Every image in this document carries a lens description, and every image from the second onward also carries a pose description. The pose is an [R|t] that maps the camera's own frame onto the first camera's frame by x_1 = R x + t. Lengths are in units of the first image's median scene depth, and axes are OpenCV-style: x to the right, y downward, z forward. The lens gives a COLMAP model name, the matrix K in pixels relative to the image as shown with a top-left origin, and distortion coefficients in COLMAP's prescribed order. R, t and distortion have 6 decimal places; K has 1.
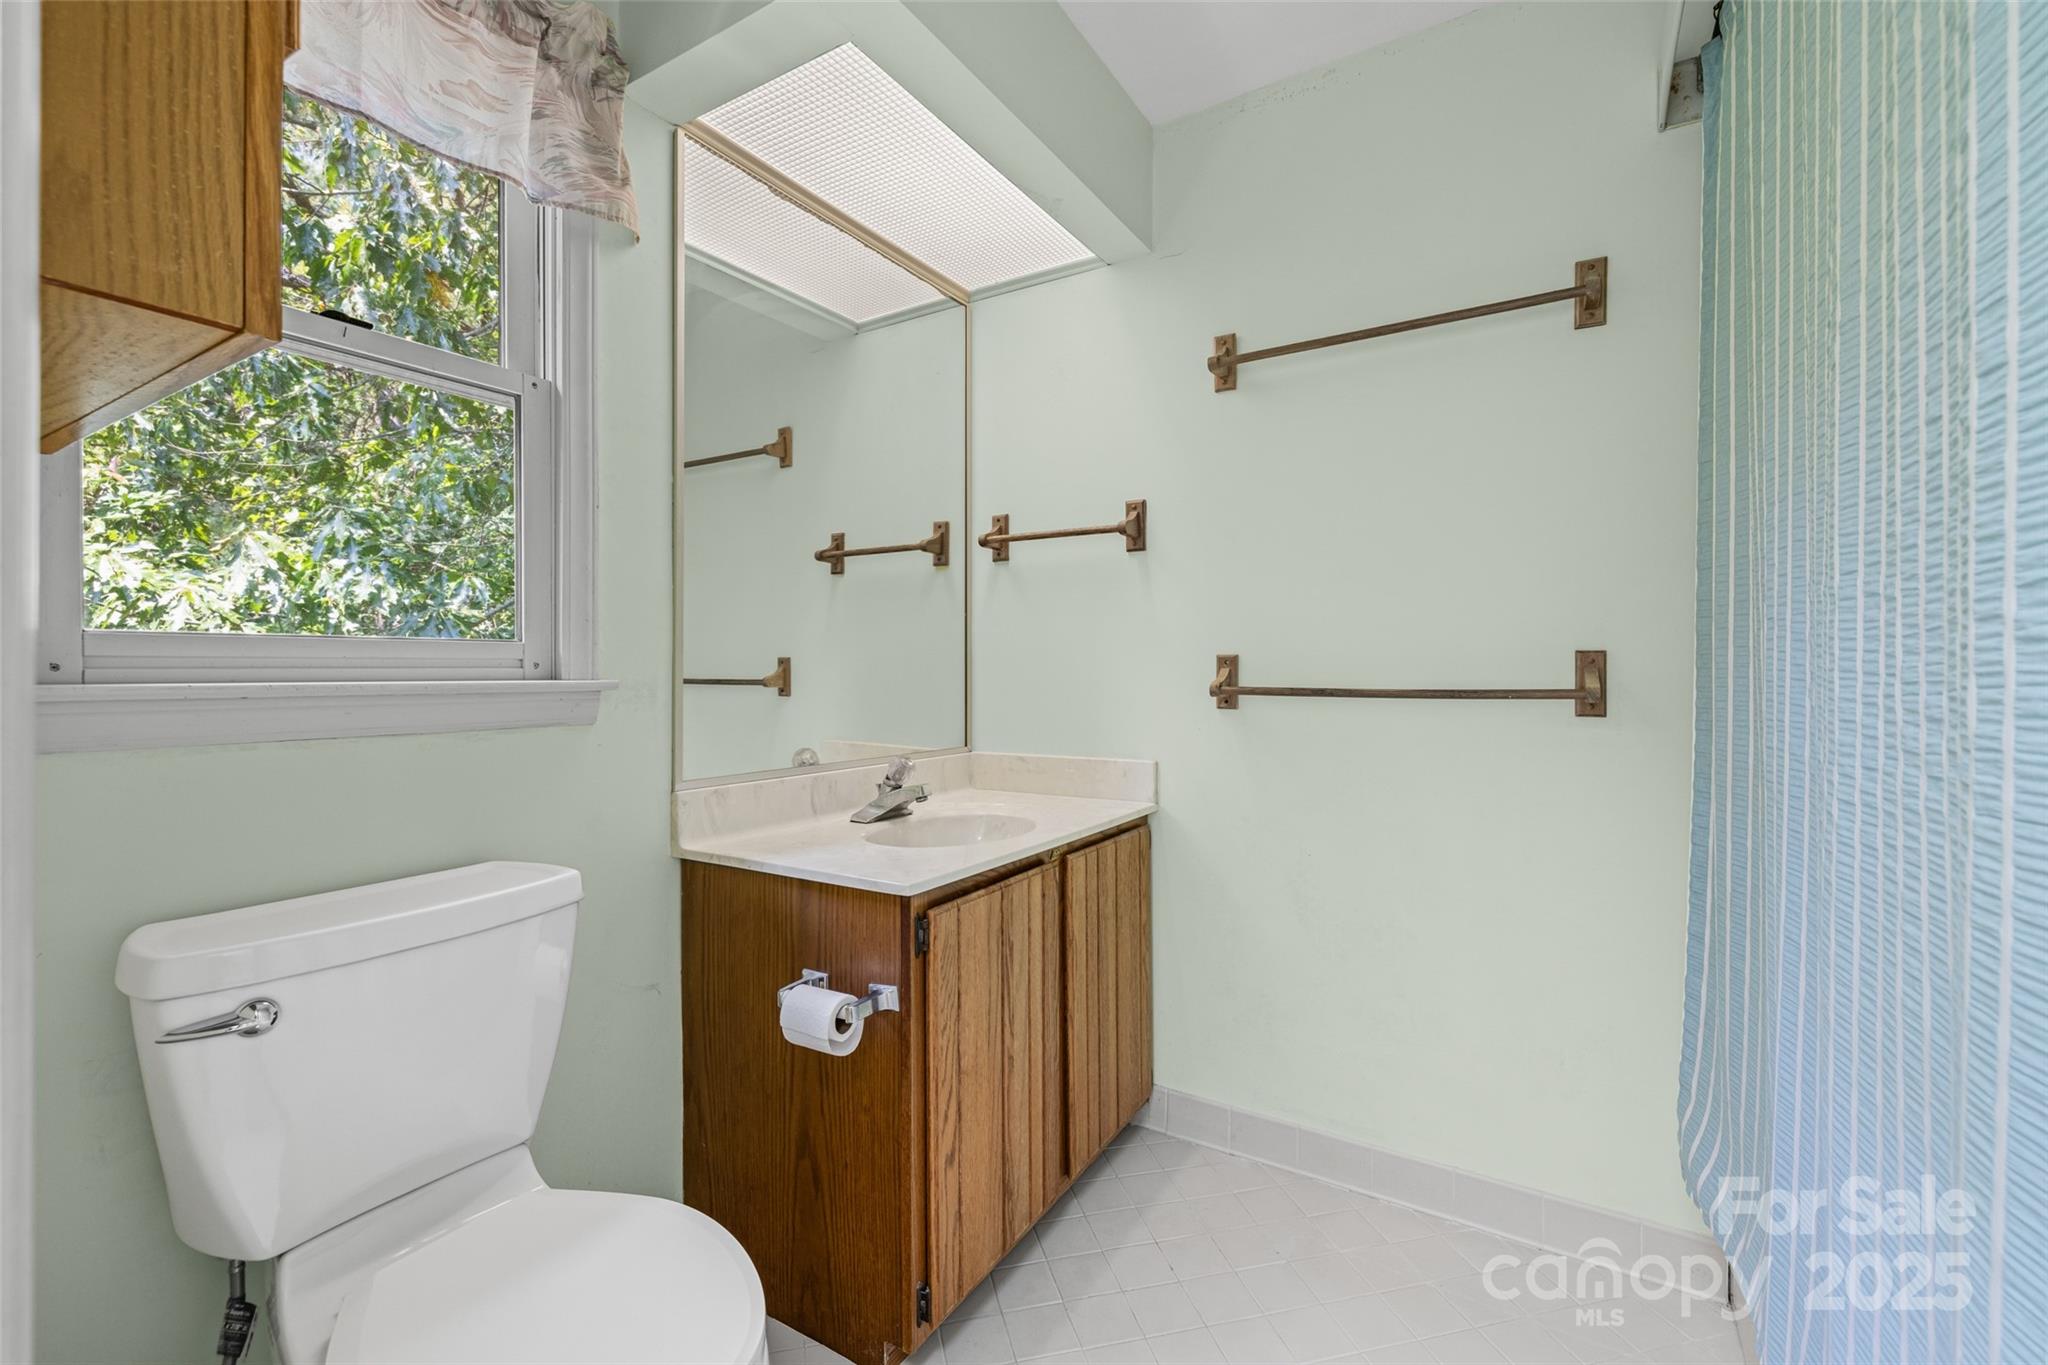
lens RADIAL K [[876.9, 0, 1014.6], [0, 876.9, 672.6], [0, 0, 1]] dist [-0.001635, -0.000190]
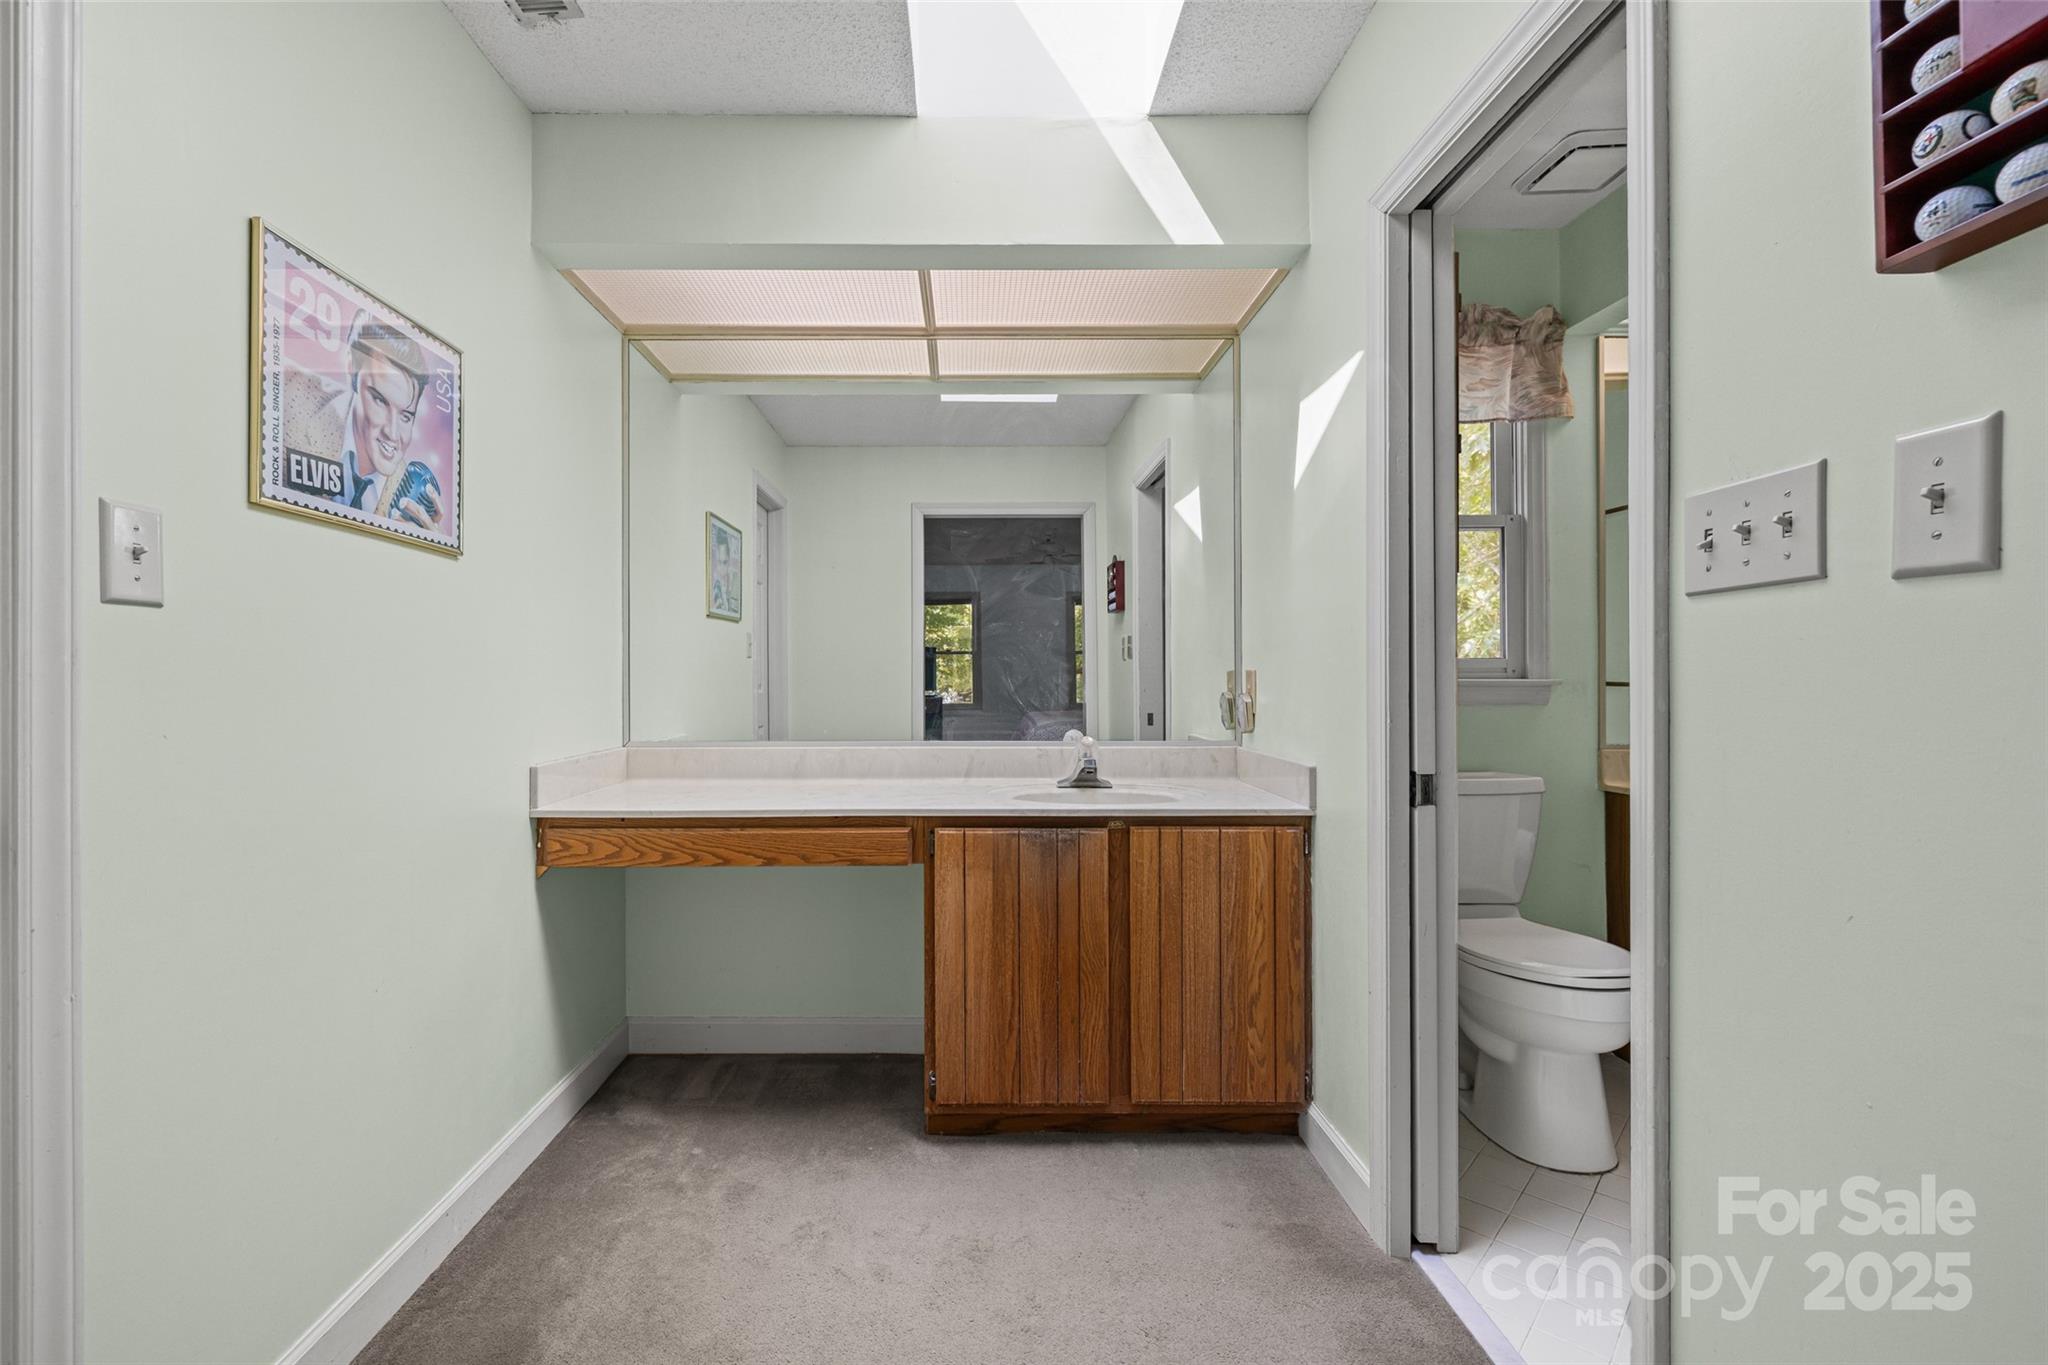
lens RADIAL K [[876.9, 0, 1004.4], [0, 876.9, 673.5], [0, 0, 1]] dist [-0.001635, -0.000190]
pose [[0.554543, -0.005257, -0.832139, 0.391321], [0.001880, 0.999985, -0.005065, 0.004071], [0.832153, 0.001244, 0.554545, -0.907868]]
